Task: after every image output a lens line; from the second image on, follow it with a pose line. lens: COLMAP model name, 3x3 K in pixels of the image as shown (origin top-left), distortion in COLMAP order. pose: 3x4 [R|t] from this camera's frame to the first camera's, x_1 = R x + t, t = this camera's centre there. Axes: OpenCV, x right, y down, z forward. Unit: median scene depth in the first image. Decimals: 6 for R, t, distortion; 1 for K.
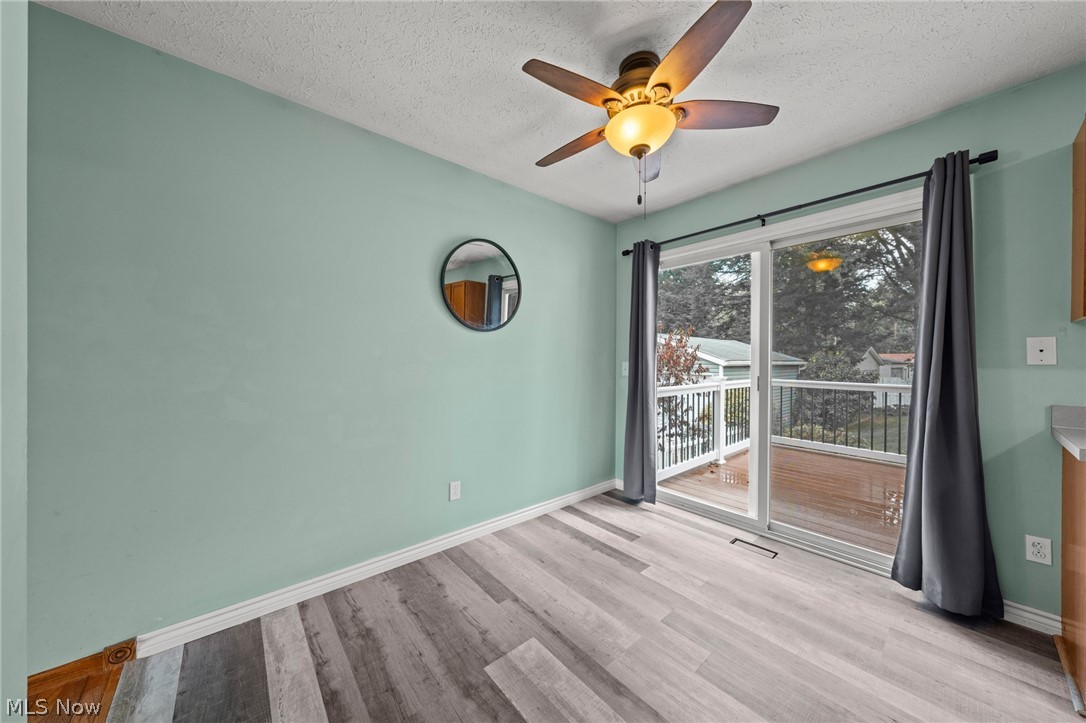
lens RADIAL K [[364.3, 0, 545.2], [0, 364.3, 361.8], [0, 0, 1]] dist [-0.006130, 0.000032]
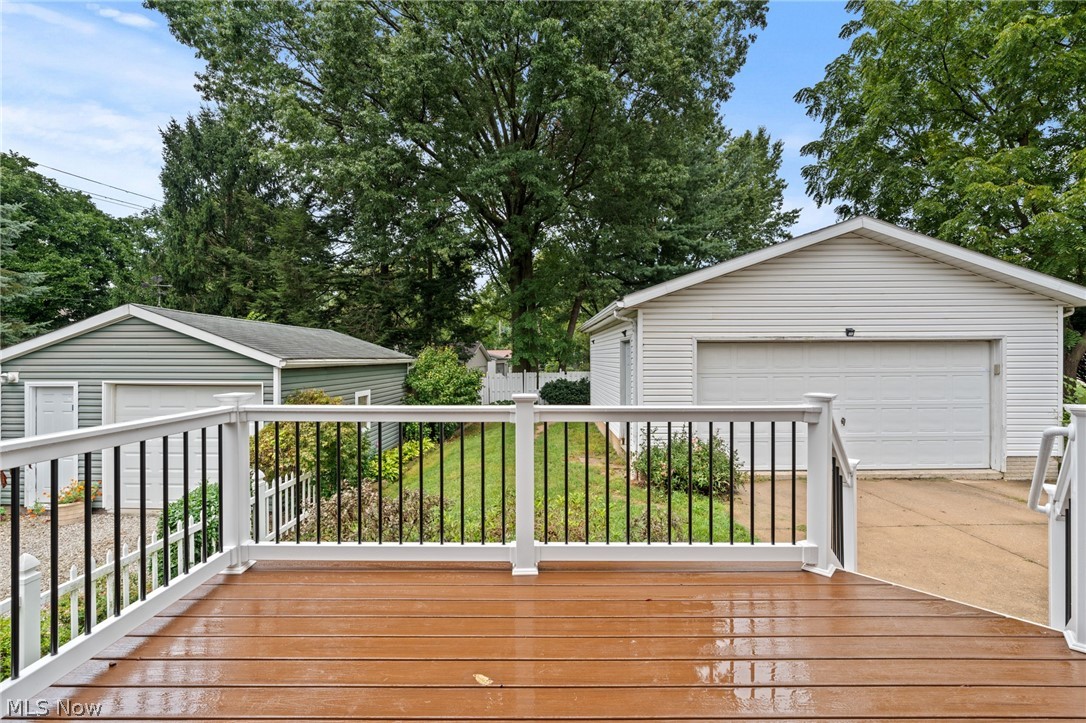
lens RADIAL K [[449.2, 0, 542.5], [0, 449.2, 358.9], [0, 0, 1]] dist [-0.002579, 0.000299]
pose [[0.648894, -0.010691, 0.760804, 0.774218], [0.011067, 0.999928, 0.004611, -0.008859], [-0.760798, 0.005428, 0.648966, 0.789753]]
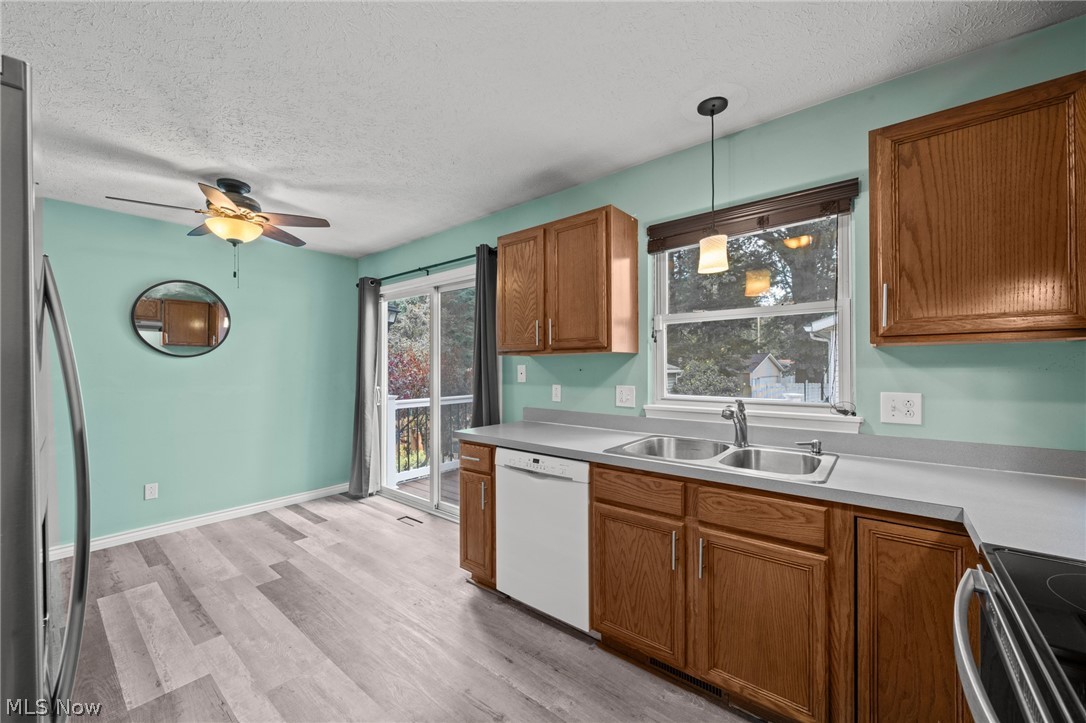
lens RADIAL K [[422.4, 0, 547.1], [0, 422.4, 362.9], [0, 0, 1]] dist [-0.000057, -0.000201]
pose [[0.984364, -0.006655, 0.176023, 0.653084], [0.009547, 0.999833, -0.015592, -0.025800], [-0.175889, 0.017029, 0.984263, -0.493205]]
